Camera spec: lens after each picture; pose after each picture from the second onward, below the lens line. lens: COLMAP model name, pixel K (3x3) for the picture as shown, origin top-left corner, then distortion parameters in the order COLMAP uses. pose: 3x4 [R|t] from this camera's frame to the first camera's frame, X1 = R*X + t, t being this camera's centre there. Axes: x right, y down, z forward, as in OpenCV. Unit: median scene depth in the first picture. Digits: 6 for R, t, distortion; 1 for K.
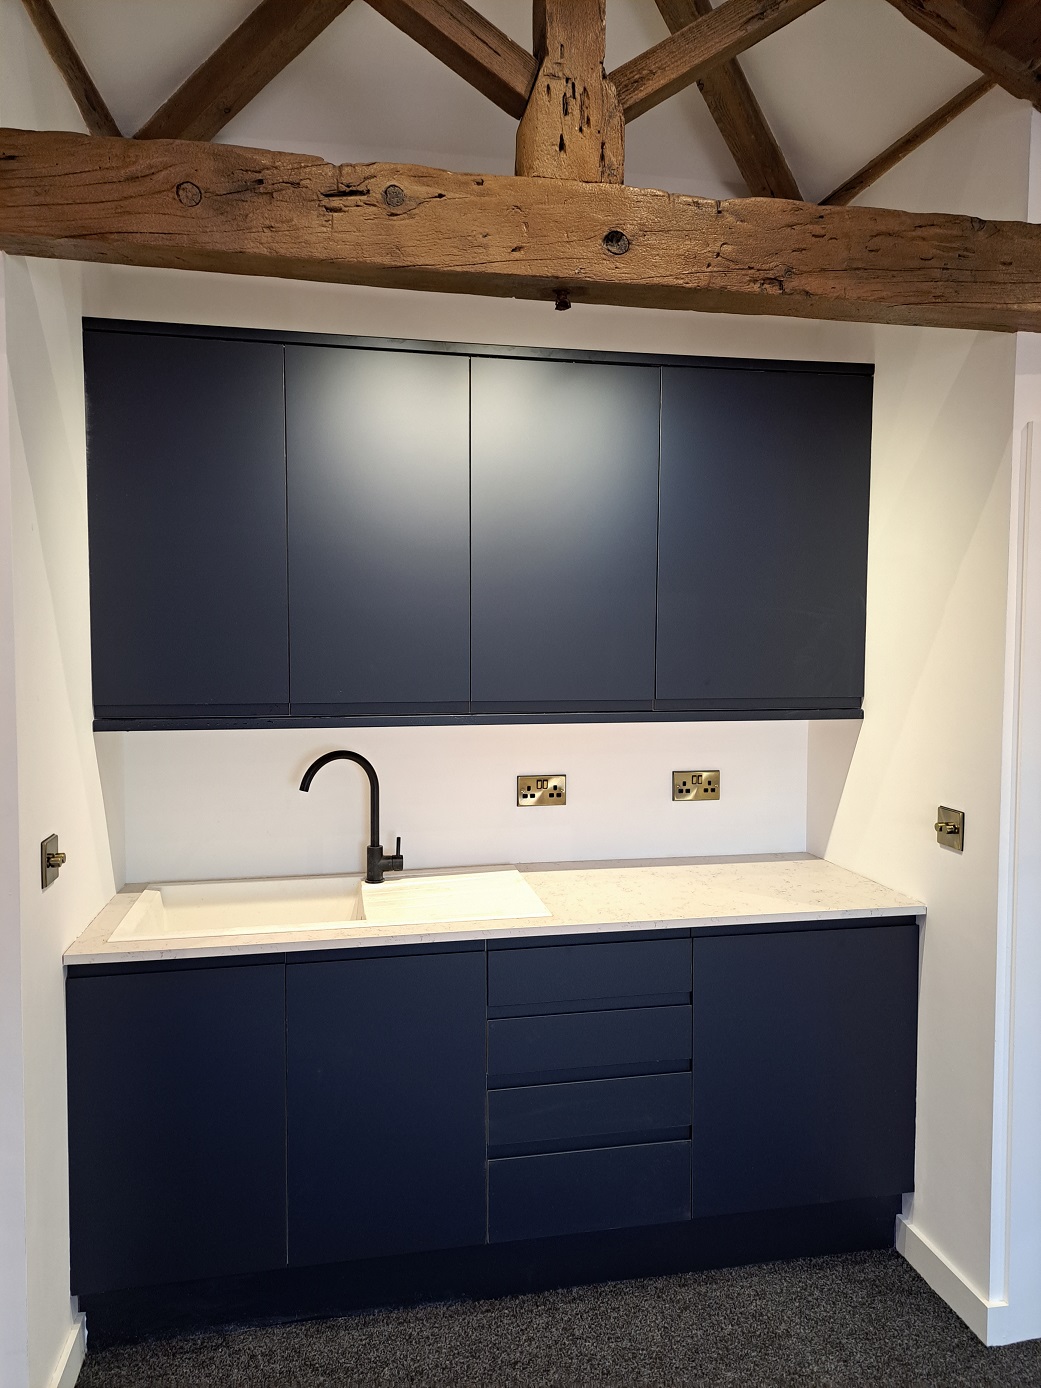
lens RADIAL K [[967.9, 0, 509.3], [0, 967.9, 688.6], [0, 0, 1]] dist [0.084607, -0.017268]
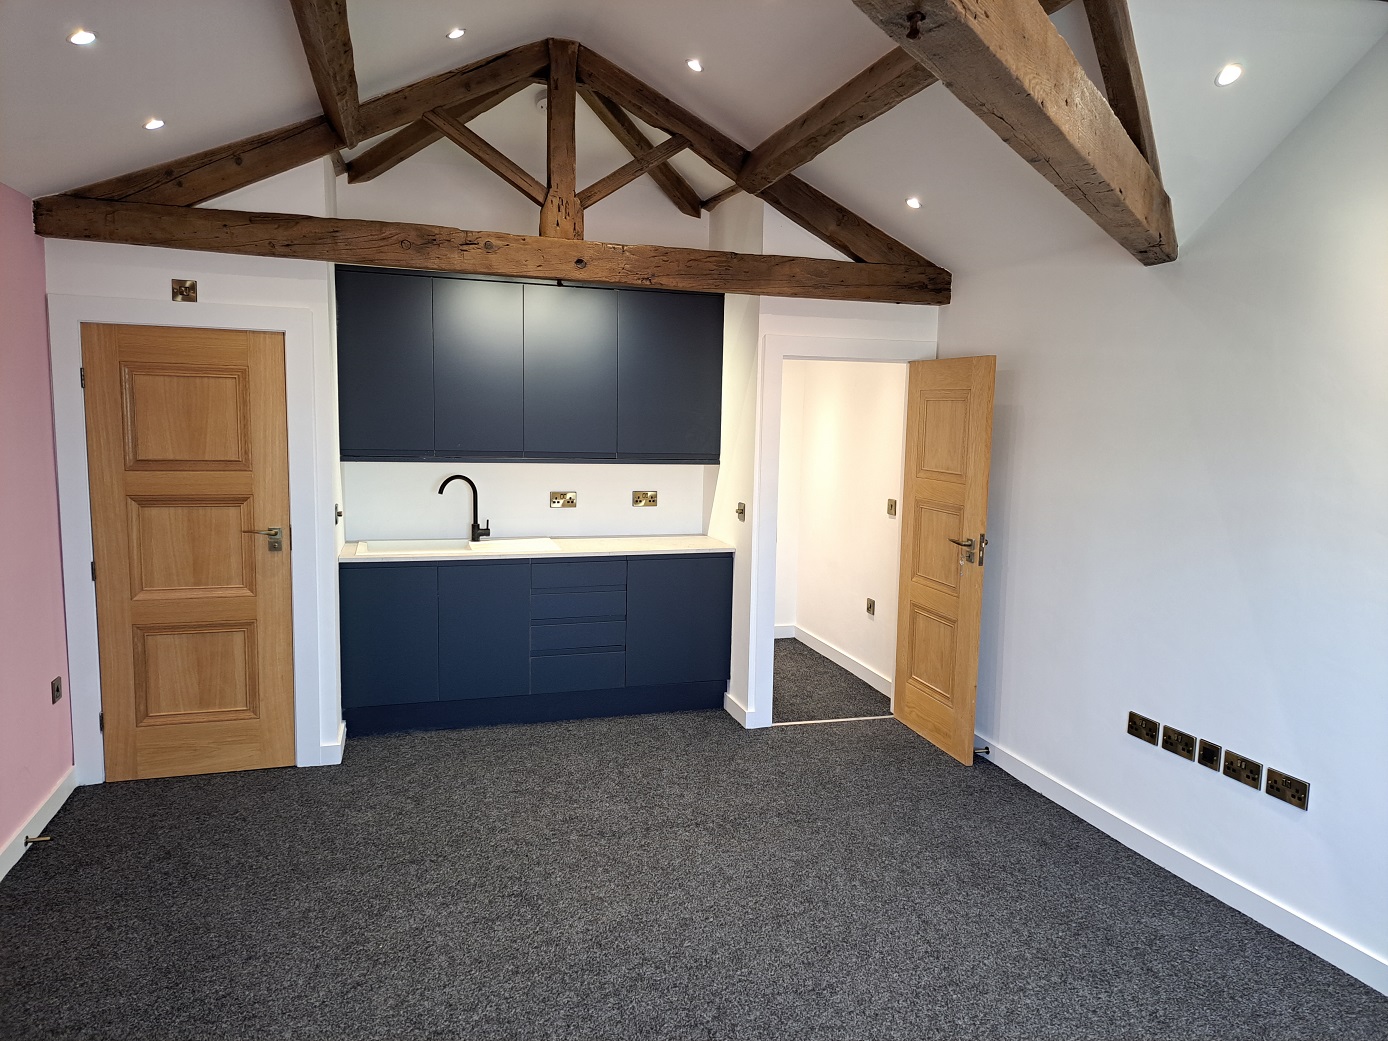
lens RADIAL K [[967.9, 0, 707.6], [0, 967.9, 524.7], [0, 0, 1]] dist [0.084607, -0.017268]
pose [[0.992341, 0.007635, 0.123291, 0.100928], [-0.015941, 0.997657, 0.066525, 0.027080], [-0.122494, -0.067981, 0.990138, -1.183552]]
